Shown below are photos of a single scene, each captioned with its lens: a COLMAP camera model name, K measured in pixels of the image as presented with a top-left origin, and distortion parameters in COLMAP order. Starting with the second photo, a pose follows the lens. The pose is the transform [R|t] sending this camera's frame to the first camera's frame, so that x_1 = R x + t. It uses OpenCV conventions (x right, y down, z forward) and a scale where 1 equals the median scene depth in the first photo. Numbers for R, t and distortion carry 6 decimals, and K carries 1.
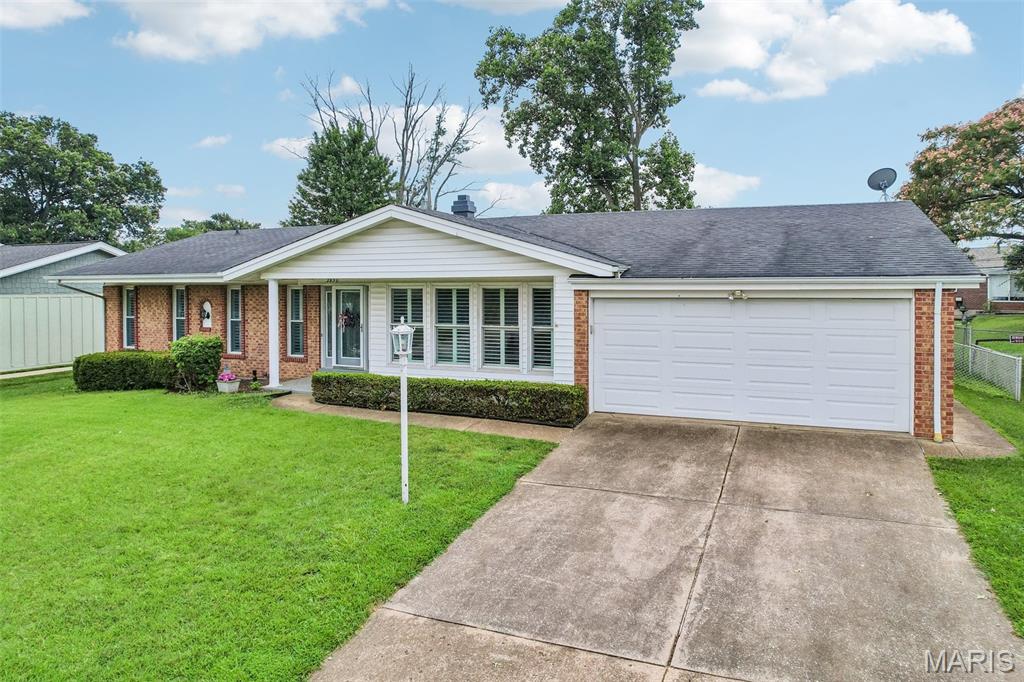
lens RADIAL K [[675.0, 0, 517.2], [0, 675.0, 294.2], [0, 0, 1]] dist [-0.045733, 0.003579]
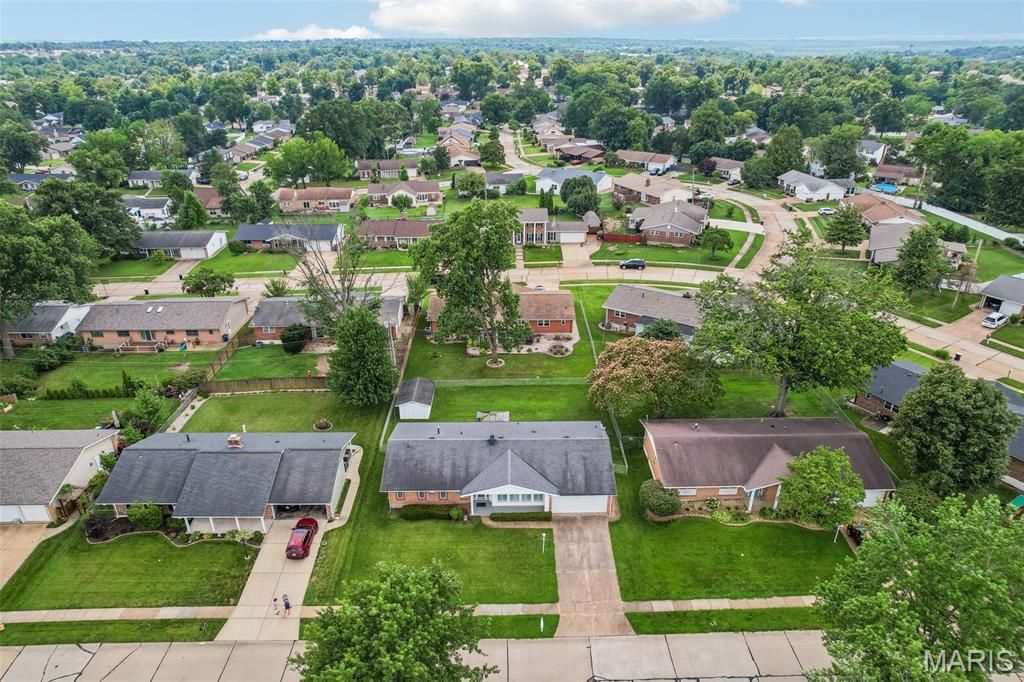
lens RADIAL K [[656.4, 0, 512.0], [0, 656.4, 341.0], [0, 0, 1]] dist [-0.074854, 0.065222]
pose [[0.918930, -0.168488, 0.356623, -1.548935], [0.004713, 0.908794, 0.417220, -2.793634], [-0.394394, -0.381715, 0.835911, -2.292607]]
